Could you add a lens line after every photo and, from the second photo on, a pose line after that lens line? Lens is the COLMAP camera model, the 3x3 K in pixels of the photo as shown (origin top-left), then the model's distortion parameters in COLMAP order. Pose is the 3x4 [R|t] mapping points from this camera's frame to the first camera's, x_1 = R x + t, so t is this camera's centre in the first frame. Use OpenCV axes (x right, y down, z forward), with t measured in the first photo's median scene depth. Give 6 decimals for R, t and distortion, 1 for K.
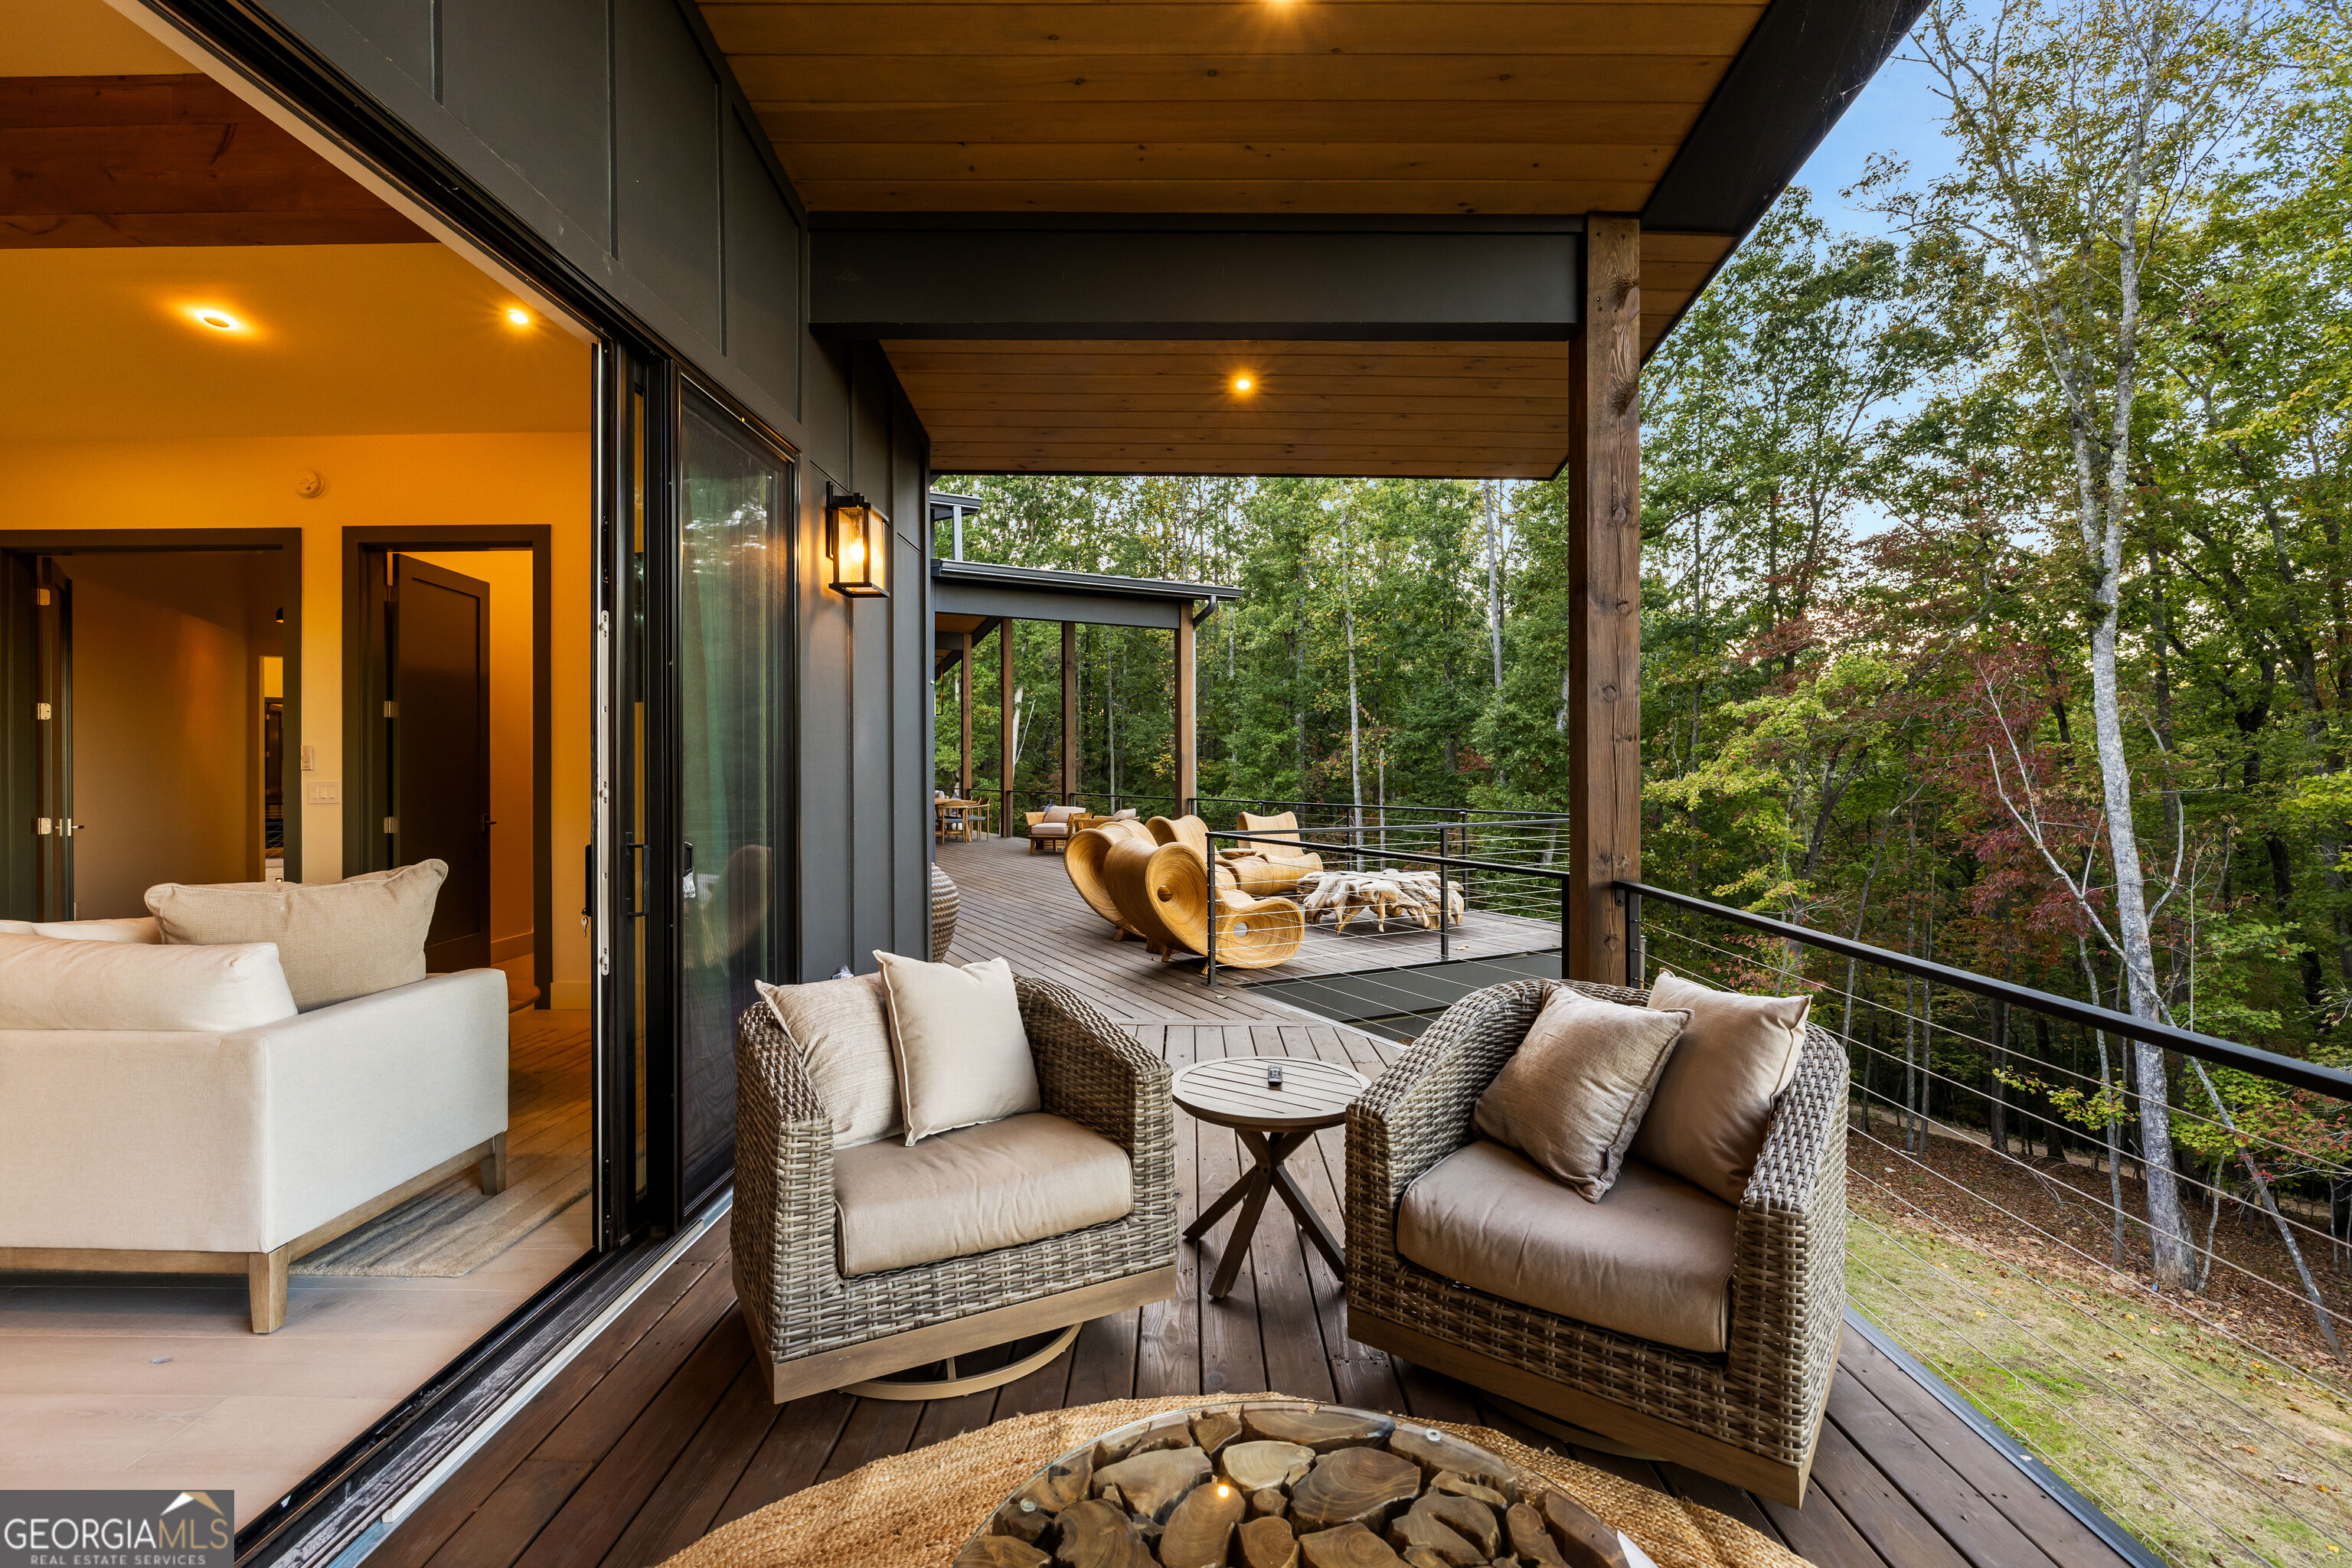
lens RADIAL K [[1045.0, 0, 1173.8], [0, 1045.0, 775.2], [0, 0, 1]] dist [-0.000781, -0.000009]
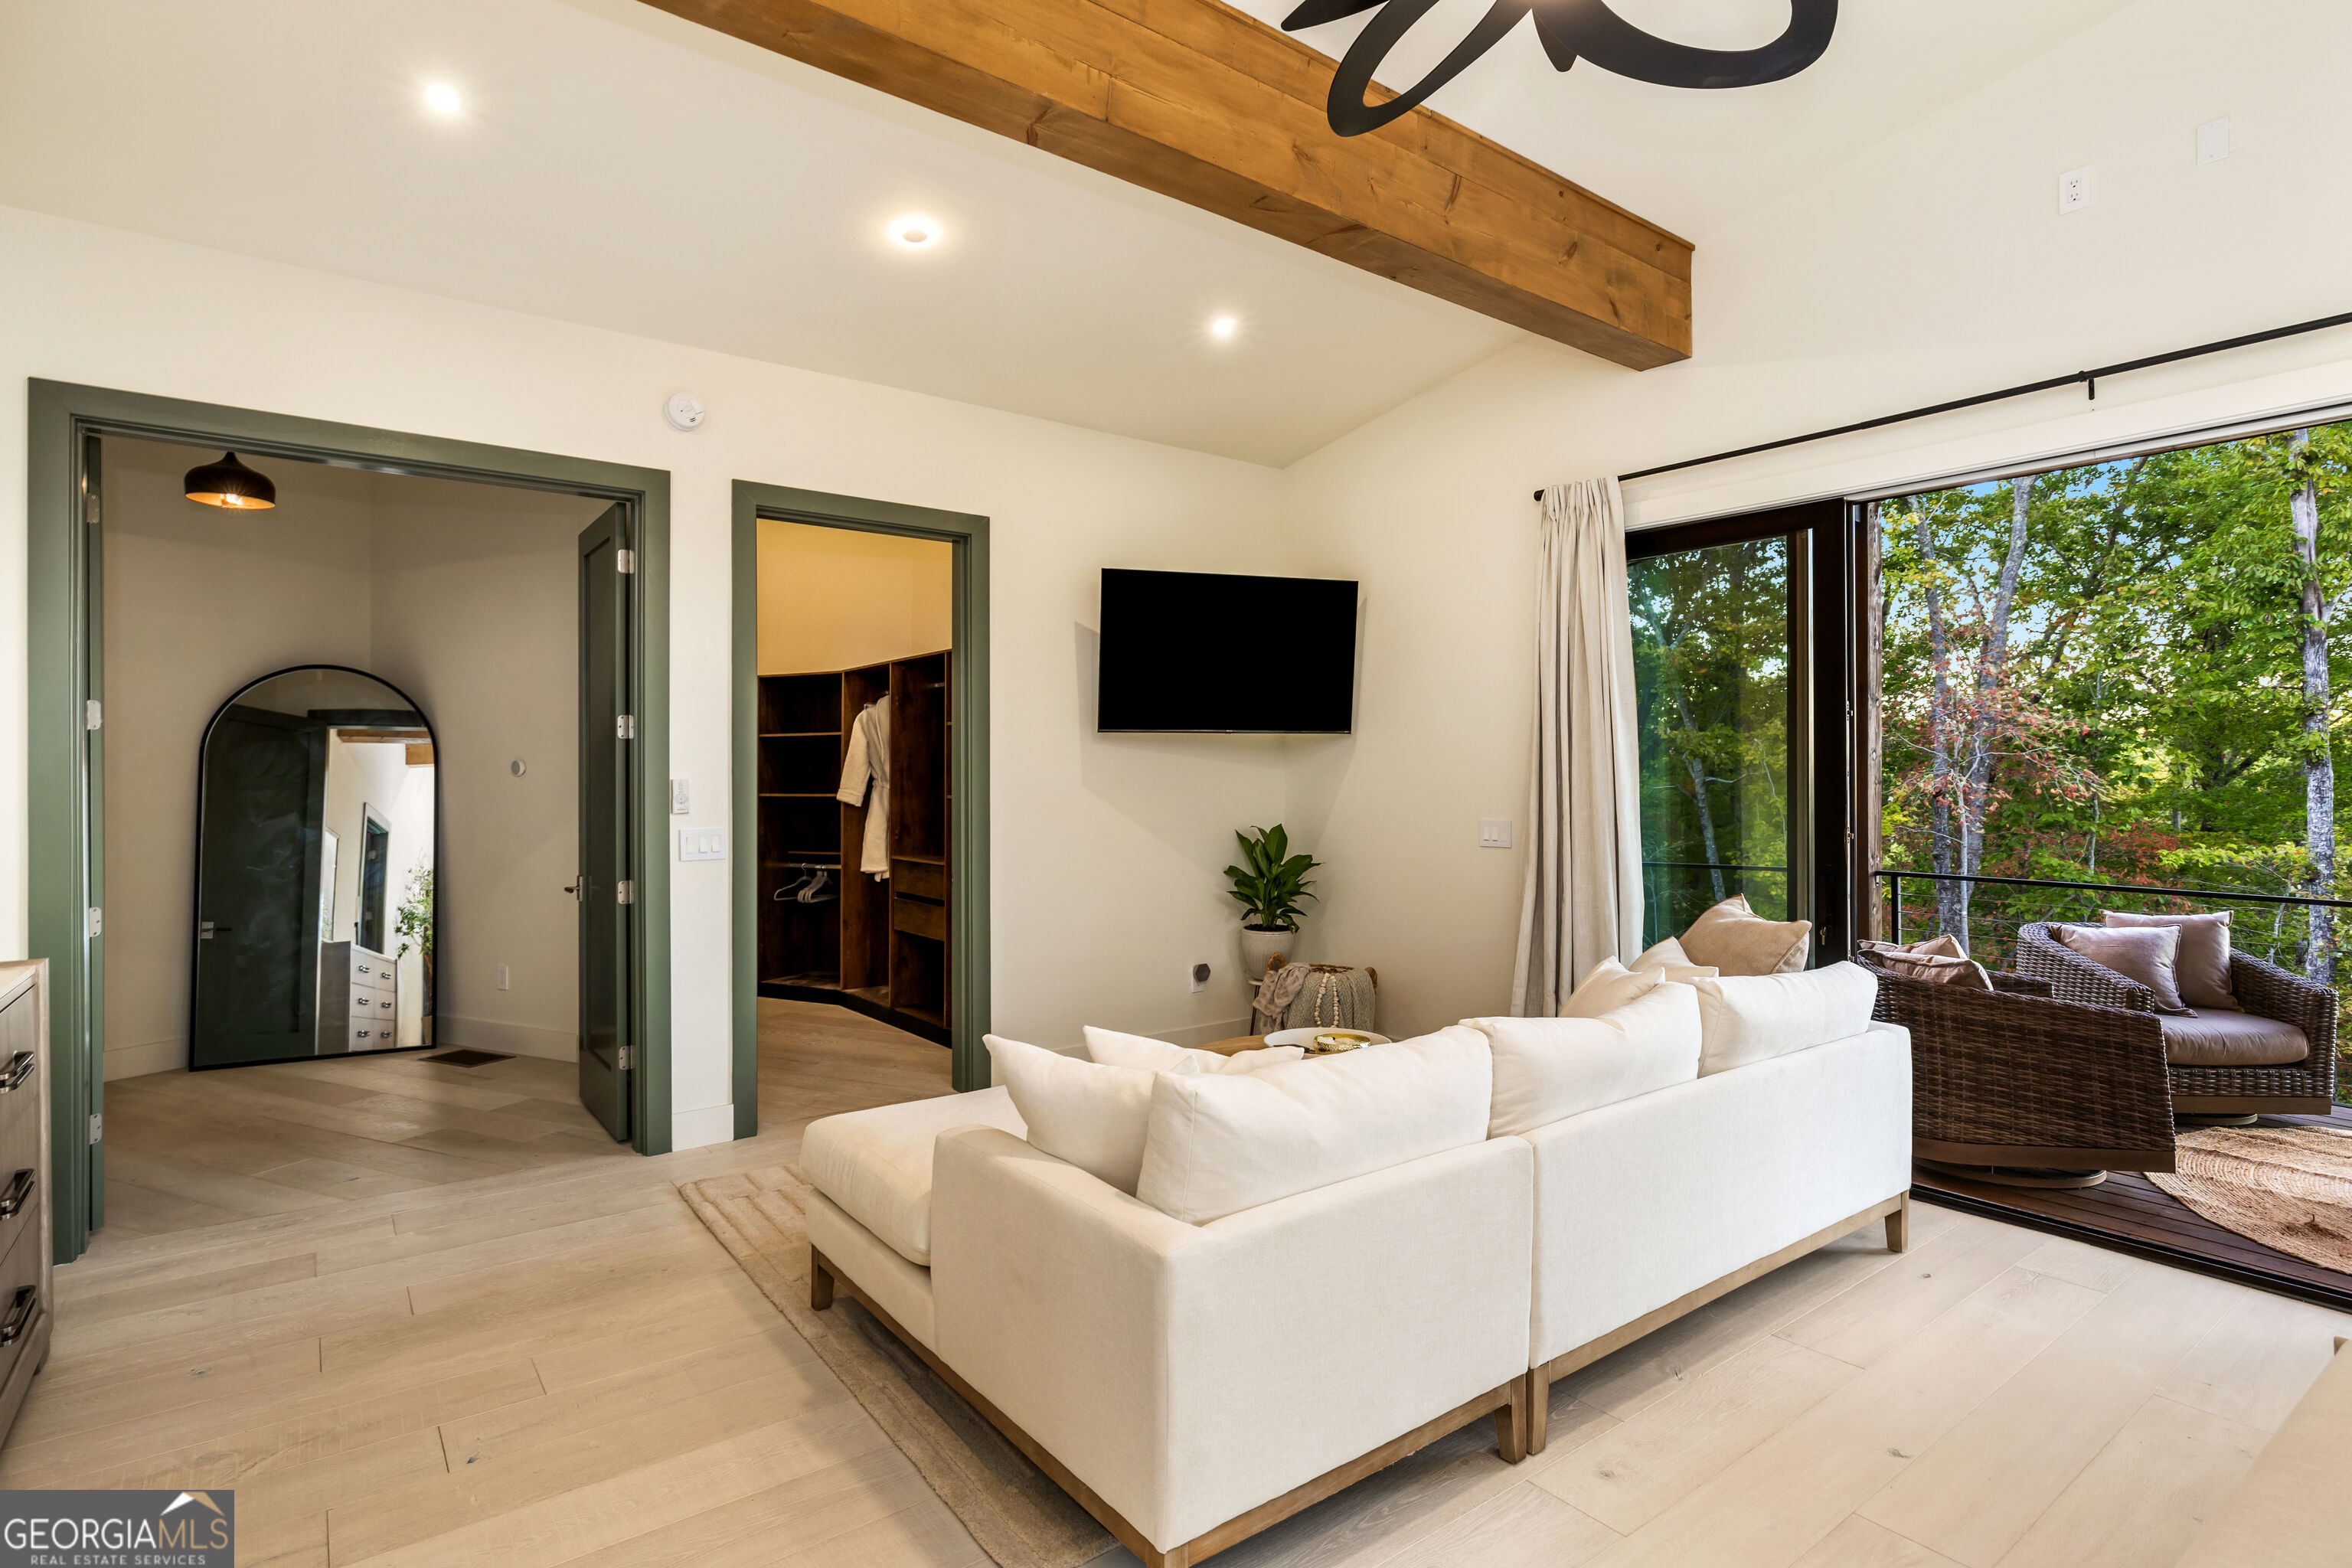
lens RADIAL K [[1171.0, 0, 1179.9], [0, 1171.0, 782.0], [0, 0, 1]] dist [-0.001471, -0.000159]
pose [[0.783862, 0.002113, 0.620931, -1.056991], [0.001995, 0.999980, -0.005922, -0.021962], [-0.620931, 0.005881, 0.783843, 0.170672]]
